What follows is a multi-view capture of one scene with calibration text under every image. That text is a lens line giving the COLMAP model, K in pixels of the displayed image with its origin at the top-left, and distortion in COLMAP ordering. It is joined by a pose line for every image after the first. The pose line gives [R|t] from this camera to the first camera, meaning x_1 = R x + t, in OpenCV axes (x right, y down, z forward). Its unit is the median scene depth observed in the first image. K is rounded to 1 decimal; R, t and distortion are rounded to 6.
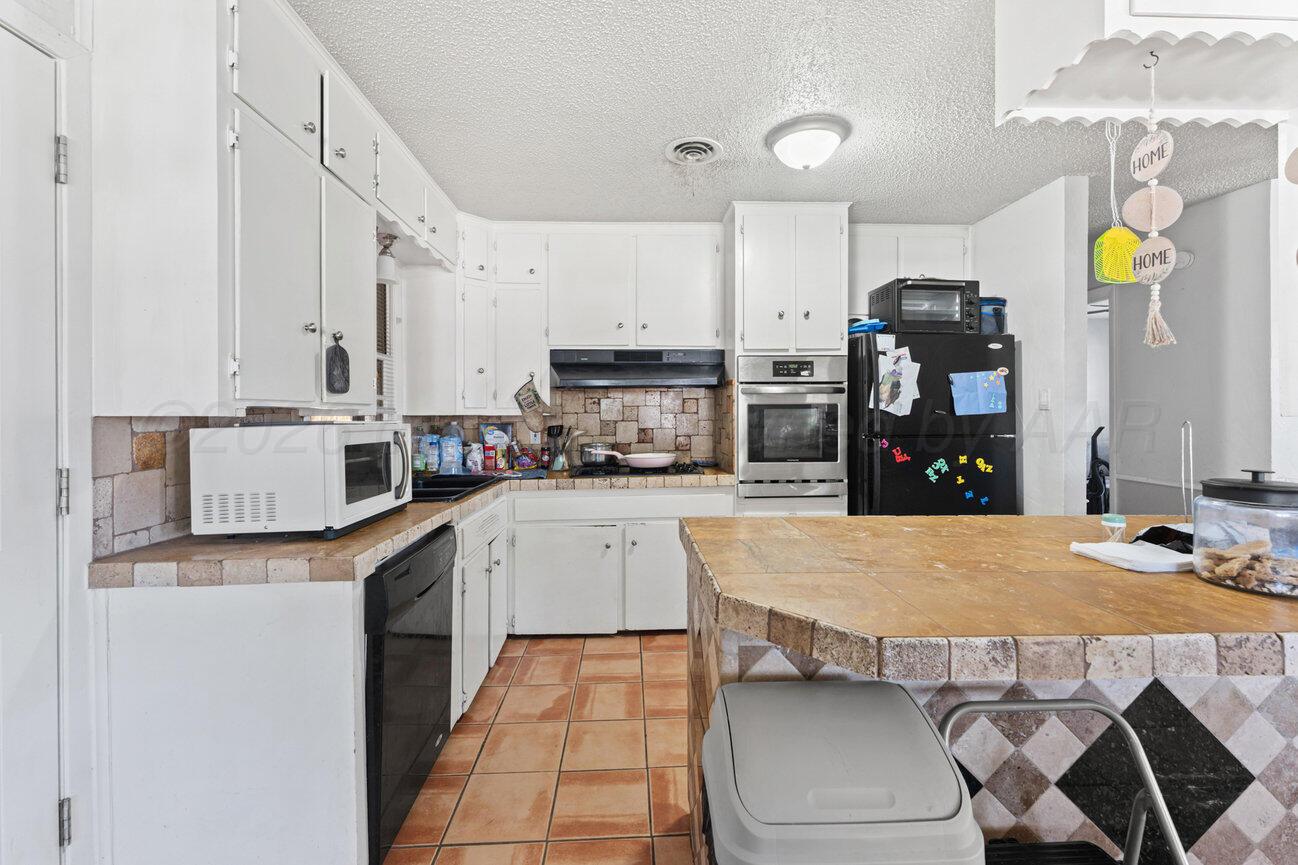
lens RADIAL K [[538.7, 0, 648.3], [0, 538.7, 416.6], [0, 0, 1]] dist [0.000094, -0.000227]
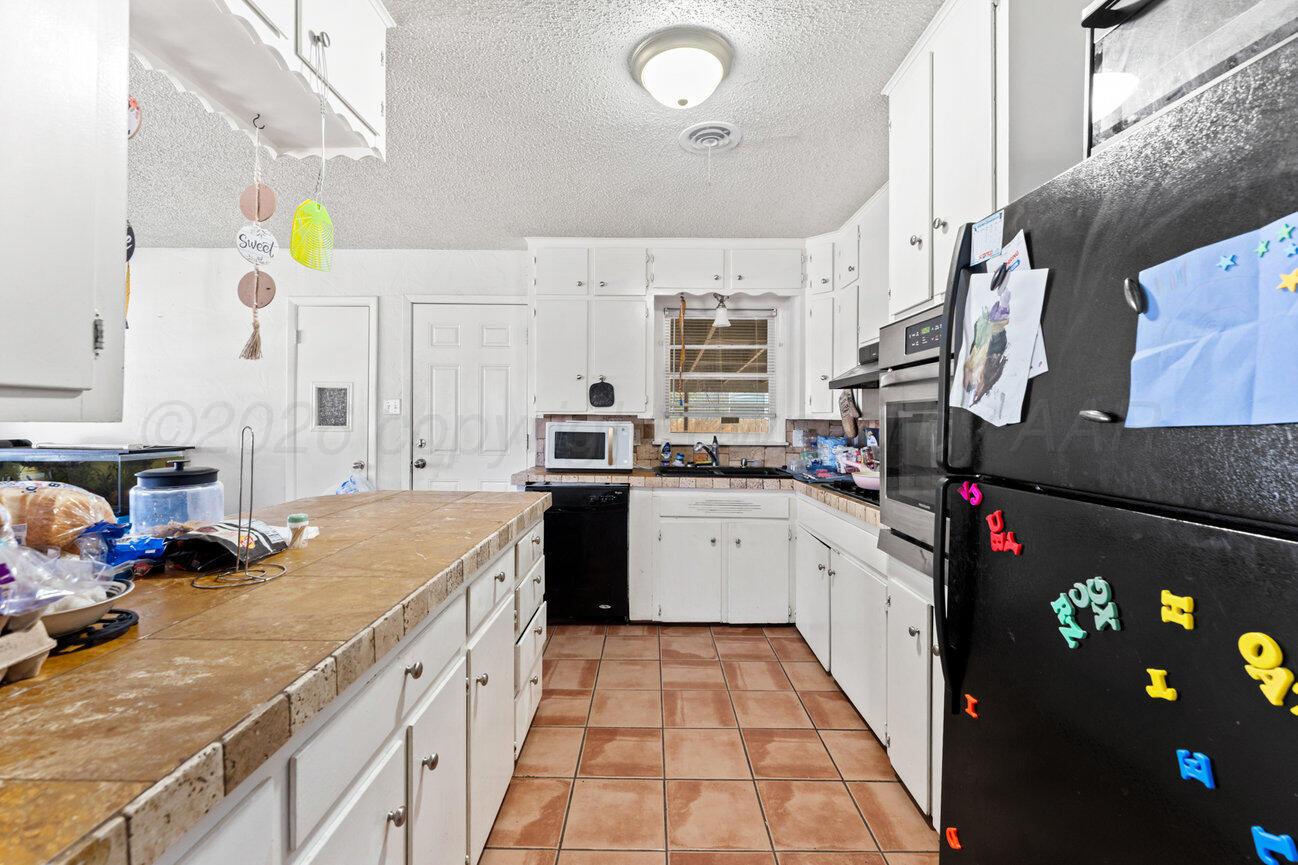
lens RADIAL K [[538.7, 0, 648.3], [0, 538.7, 416.6], [0, 0, 1]] dist [0.000094, -0.000227]
pose [[-0.049039, -0.000569, -0.998797, 0.844904], [-0.003960, 0.999992, -0.000375, -0.006856], [0.998789, 0.003937, -0.049041, 0.775731]]
